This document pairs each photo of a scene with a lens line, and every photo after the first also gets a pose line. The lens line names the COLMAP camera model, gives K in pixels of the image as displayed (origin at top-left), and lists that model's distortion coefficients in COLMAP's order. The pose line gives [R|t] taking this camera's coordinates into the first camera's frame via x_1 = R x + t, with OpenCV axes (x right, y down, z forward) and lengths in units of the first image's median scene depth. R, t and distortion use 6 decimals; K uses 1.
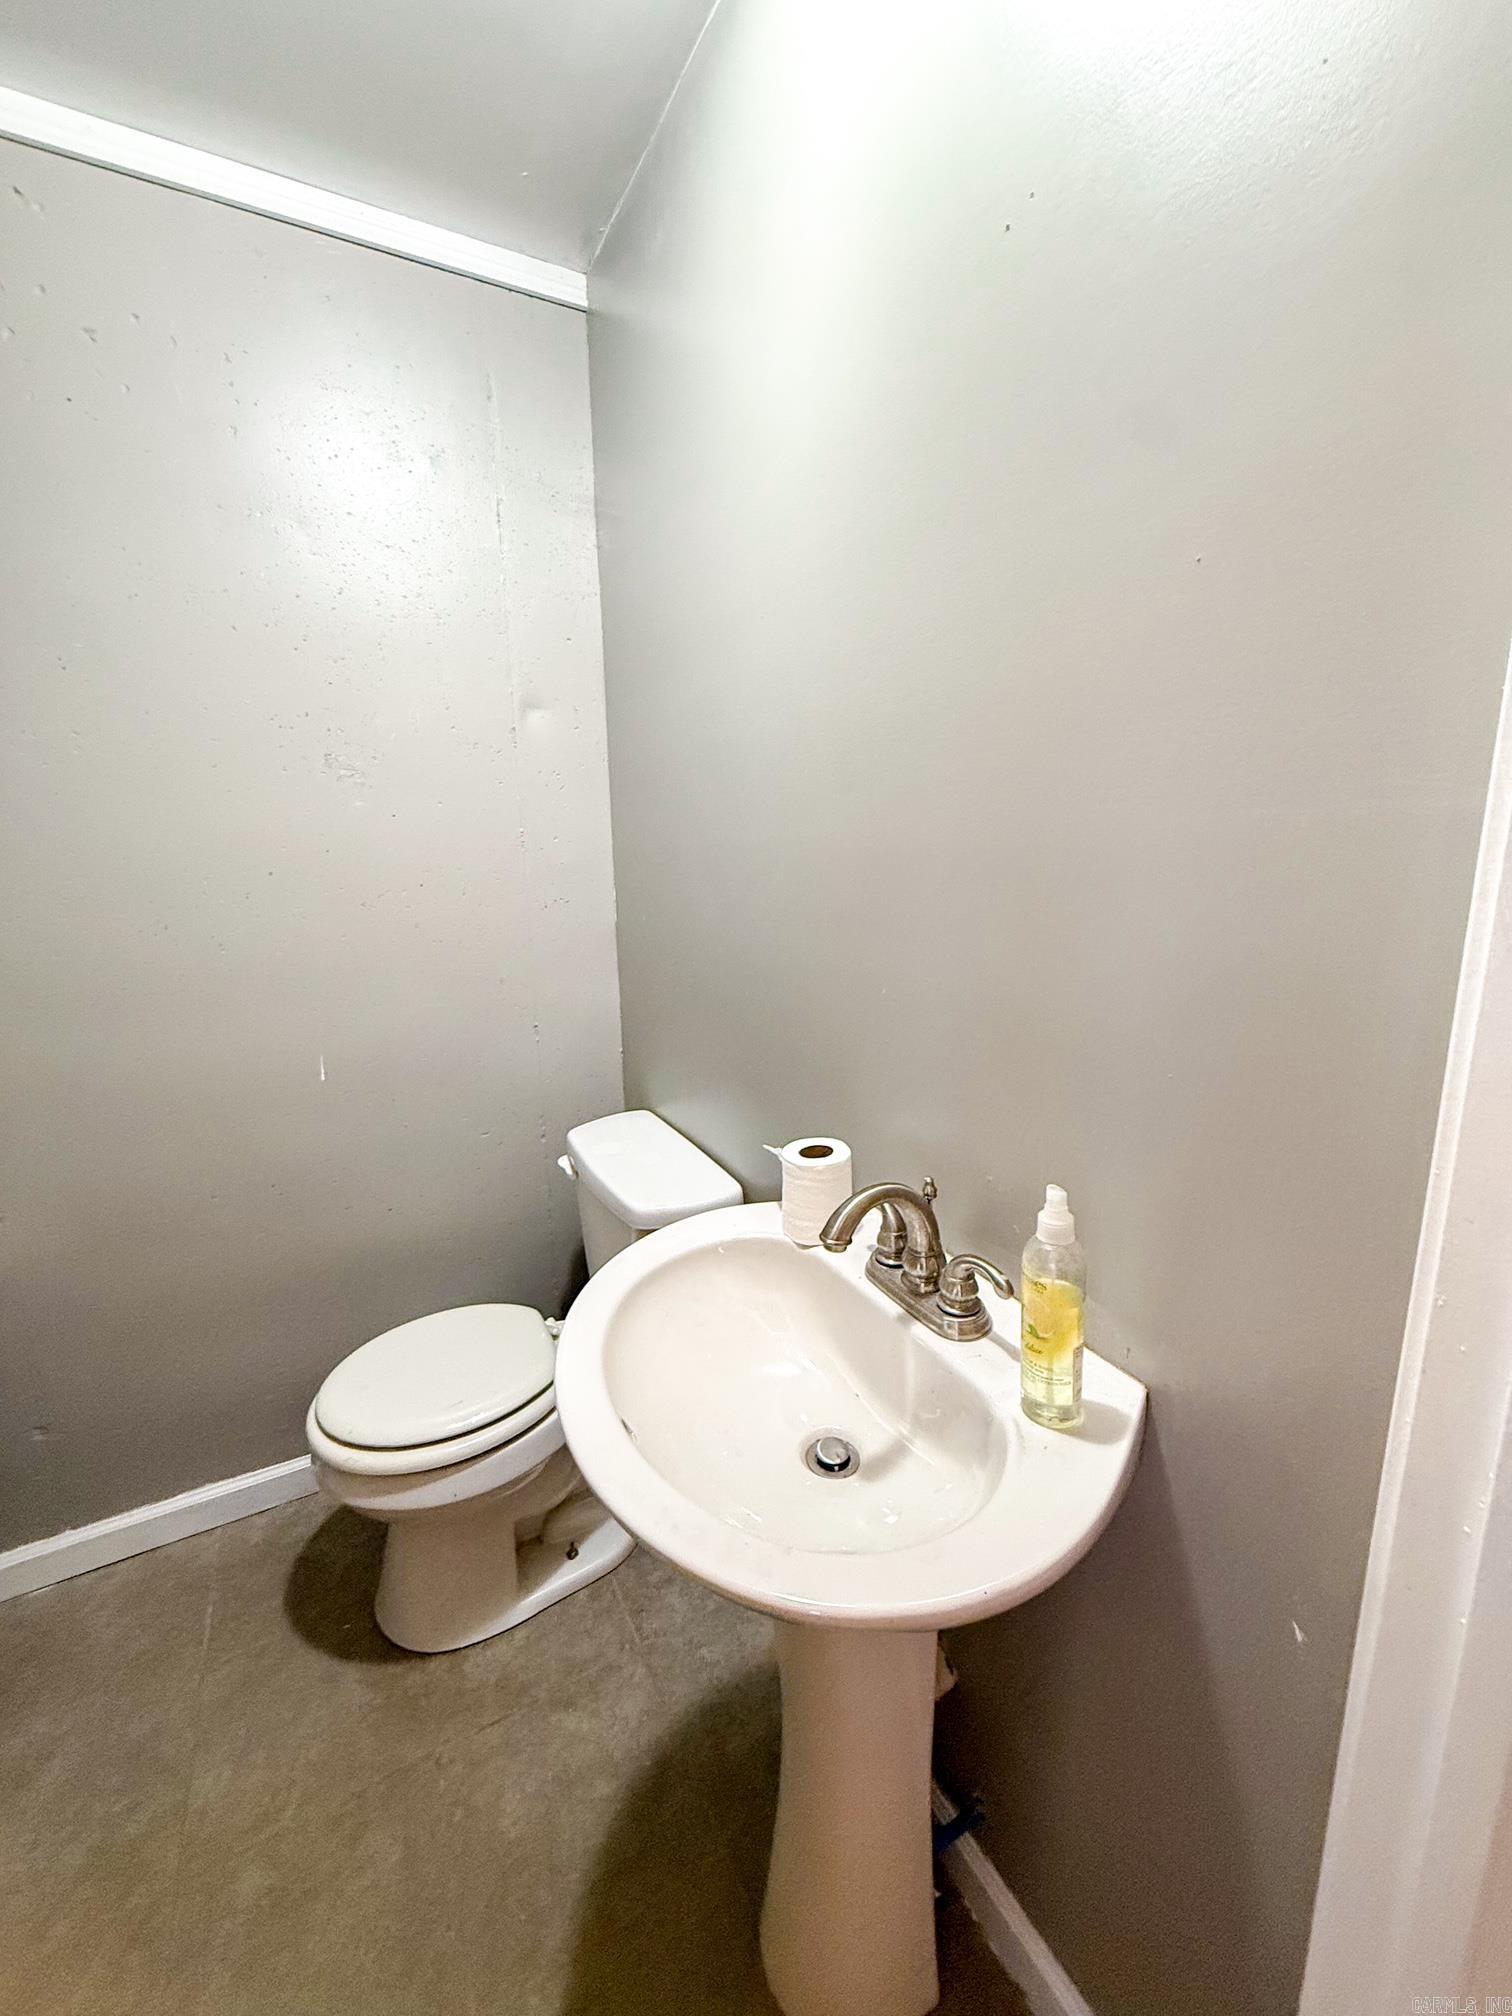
lens RADIAL K [[799.9, 0, 759.1], [0, 799.9, 1010.0], [0, 0, 1]] dist [-0.000552, -0.000376]
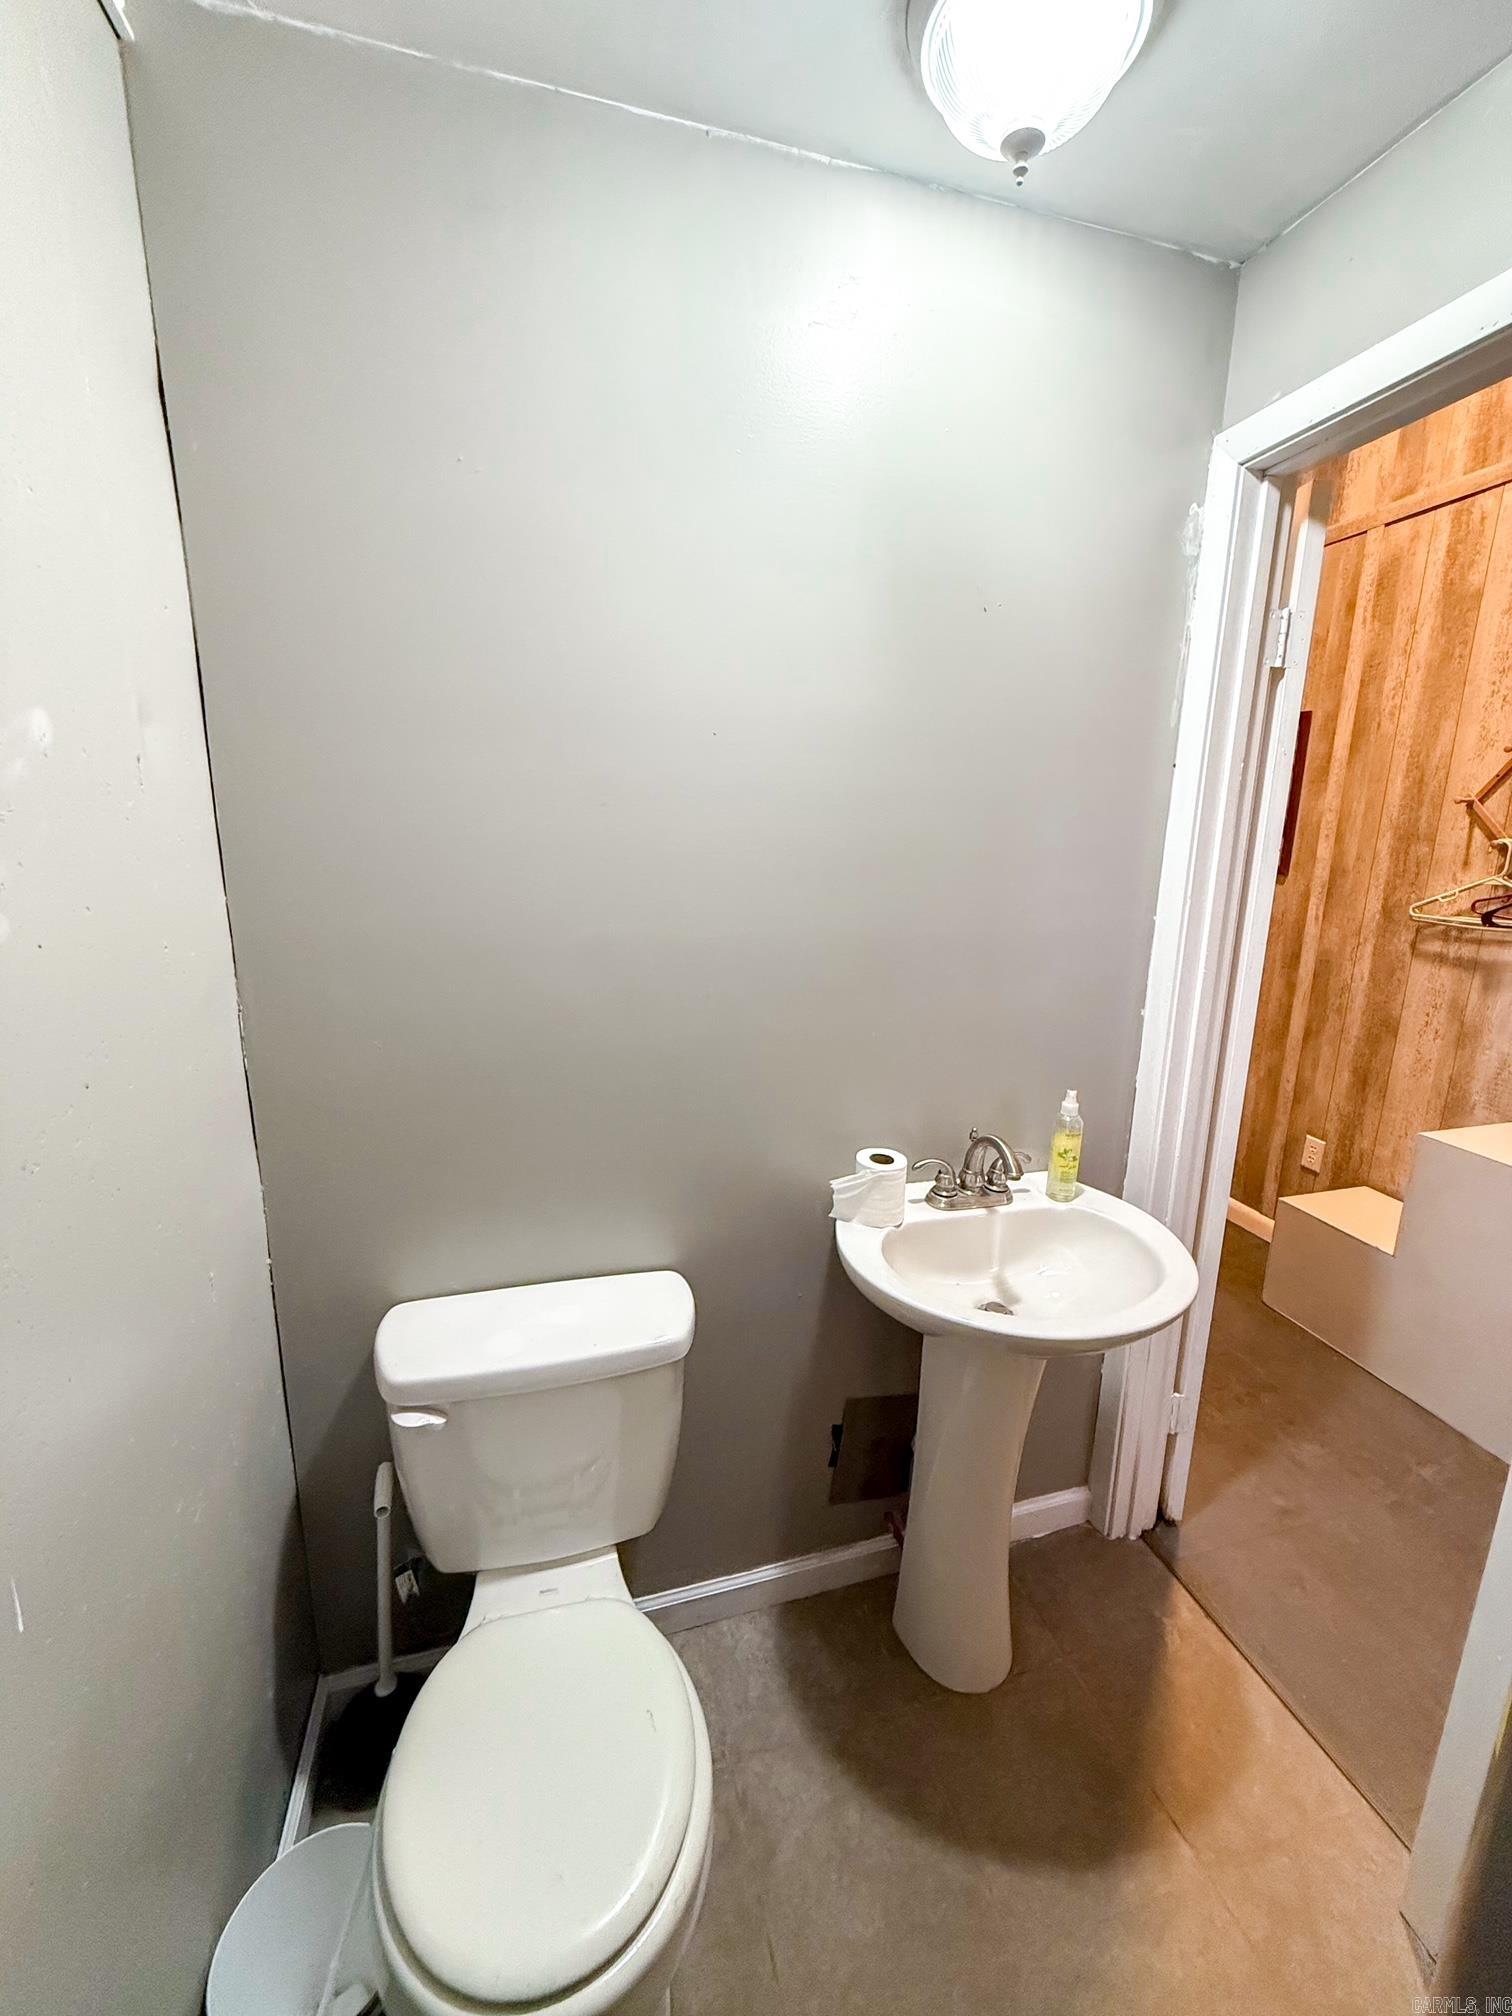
lens RADIAL K [[799.9, 0, 757.8], [0, 799.9, 1004.1], [0, 0, 1]] dist [-0.000552, -0.000376]
pose [[0.236456, -0.192073, 0.952469, -1.050607], [0.190116, 0.970465, 0.148505, -0.279139], [-0.952861, 0.145965, 0.265989, 0.677761]]
